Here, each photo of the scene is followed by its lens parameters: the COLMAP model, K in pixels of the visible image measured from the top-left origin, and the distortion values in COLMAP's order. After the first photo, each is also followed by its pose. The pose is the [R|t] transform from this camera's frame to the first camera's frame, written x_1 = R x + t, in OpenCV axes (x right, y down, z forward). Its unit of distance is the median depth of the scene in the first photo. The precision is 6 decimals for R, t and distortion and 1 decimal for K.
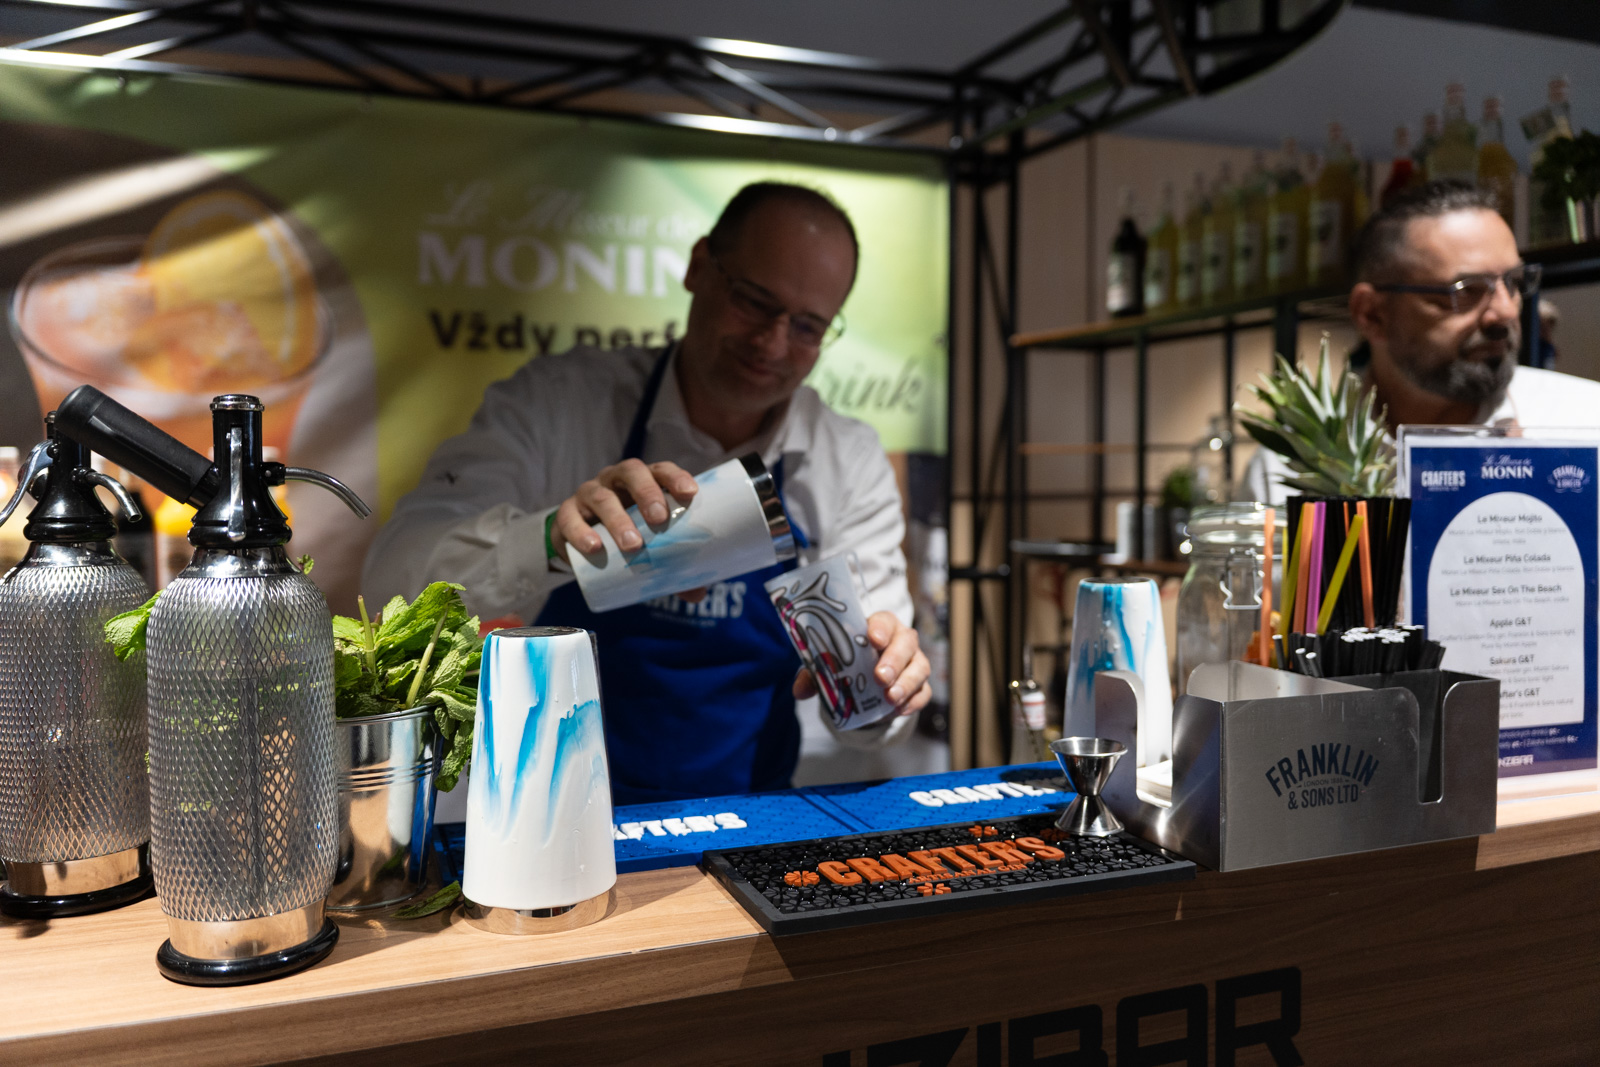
lens RADIAL K [[1208.4, 0, 803.5], [0, 1208.4, 528.6], [0, 0, 1]] dist [0.011258, -0.041115]
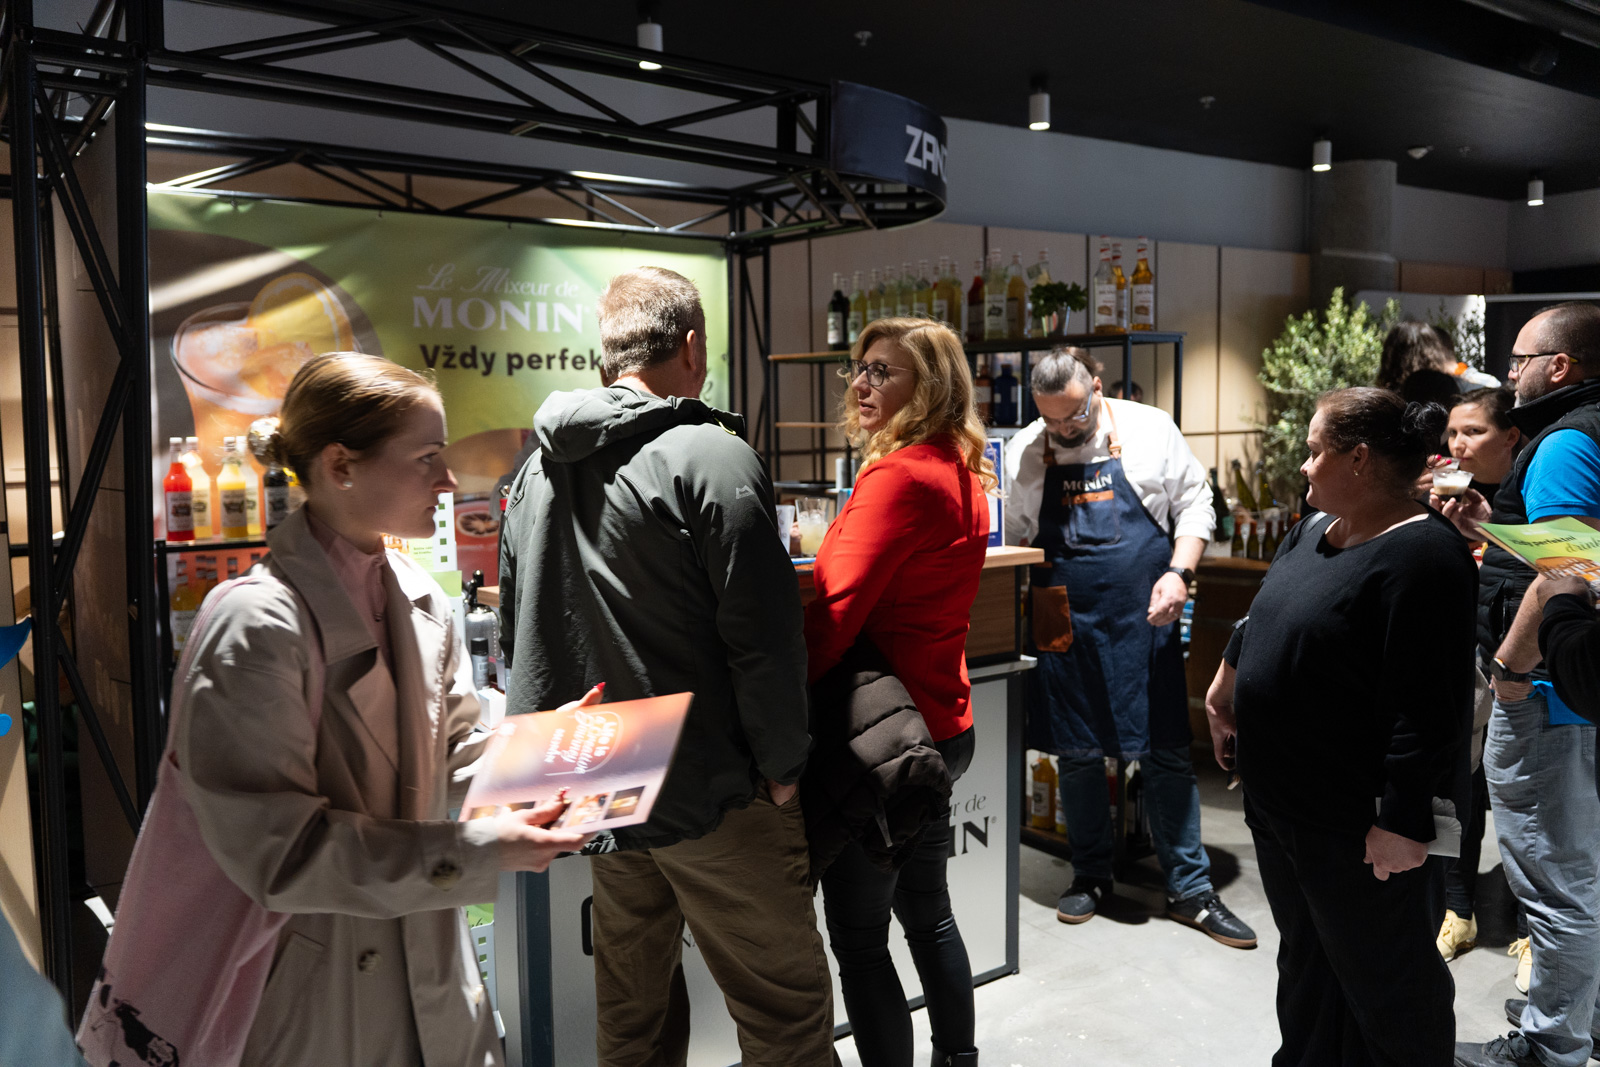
lens RADIAL K [[1208.4, 0, 803.5], [0, 1208.4, 528.6], [0, 0, 1]] dist [0.011258, -0.041115]
pose [[0.969213, -0.030043, 0.244384, -0.543725], [0.019838, 0.998829, 0.044115, 0.006823], [-0.245423, -0.037909, 0.968675, -1.727967]]
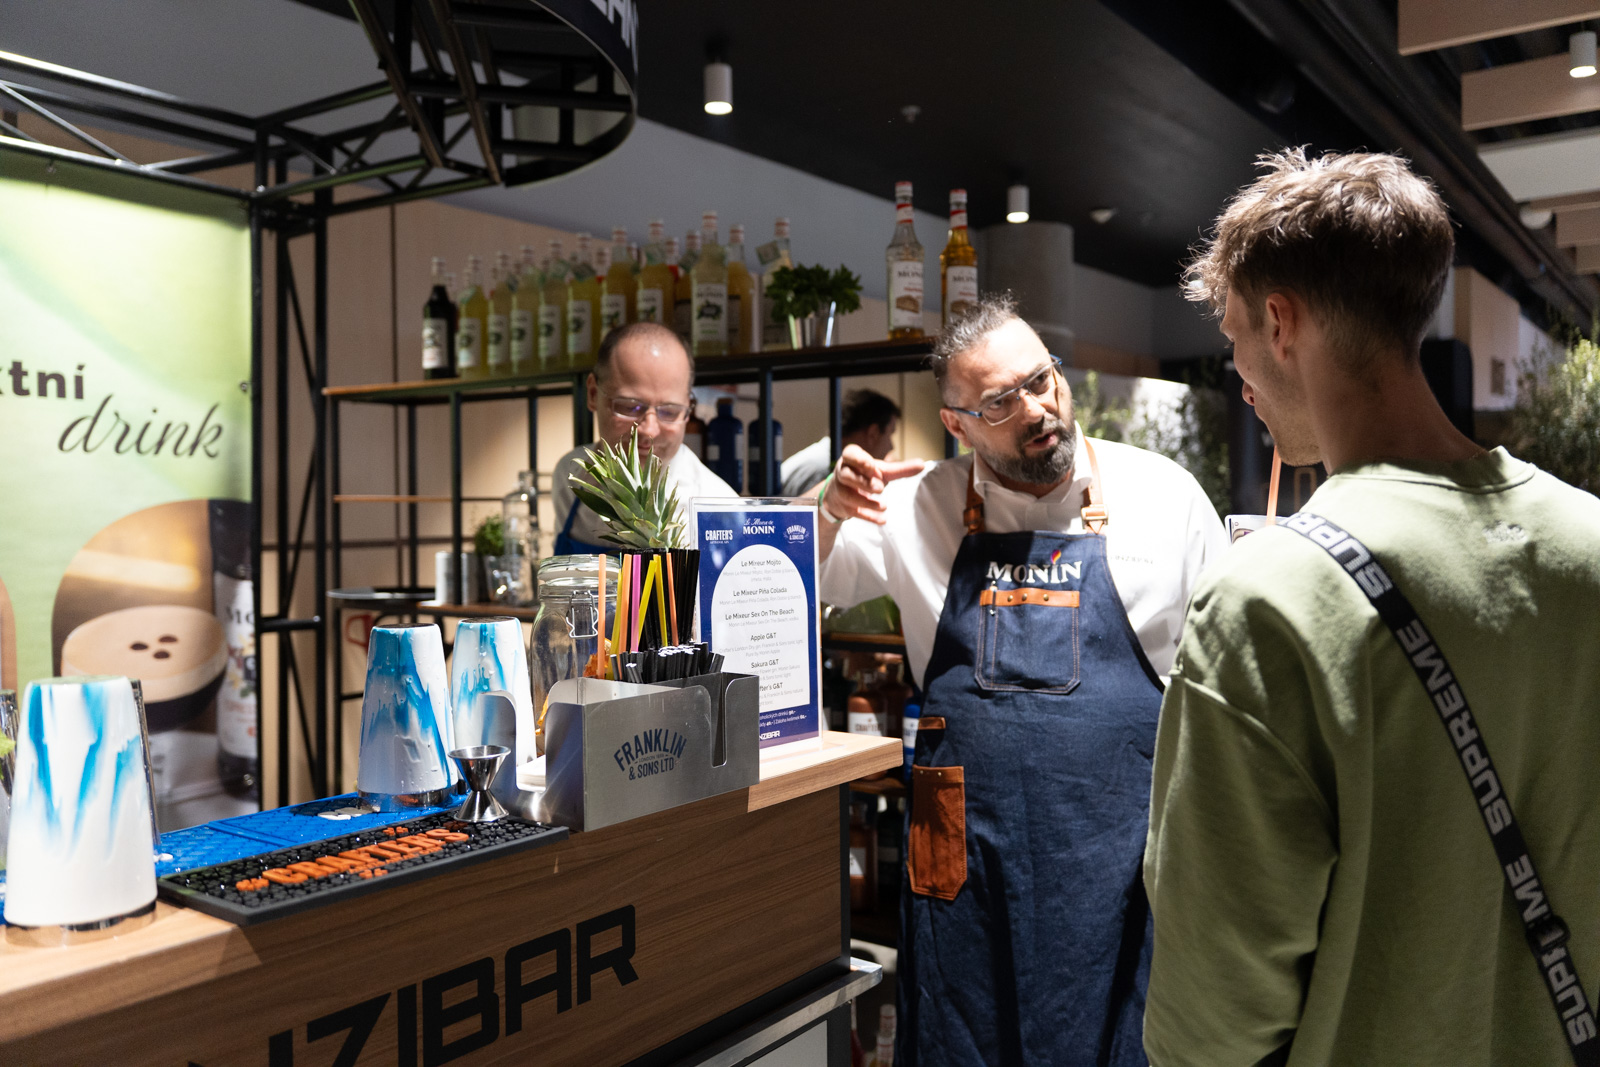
lens RADIAL K [[1225.6, 0, 800.1], [0, 1225.6, 538.3], [0, 0, 1]] dist [0.009795, -0.037351]
pose [[0.840935, -0.009956, 0.541045, -0.139820], [0.024835, 0.999487, -0.020209, -0.006308], [-0.540567, 0.030431, 0.840751, -0.211831]]
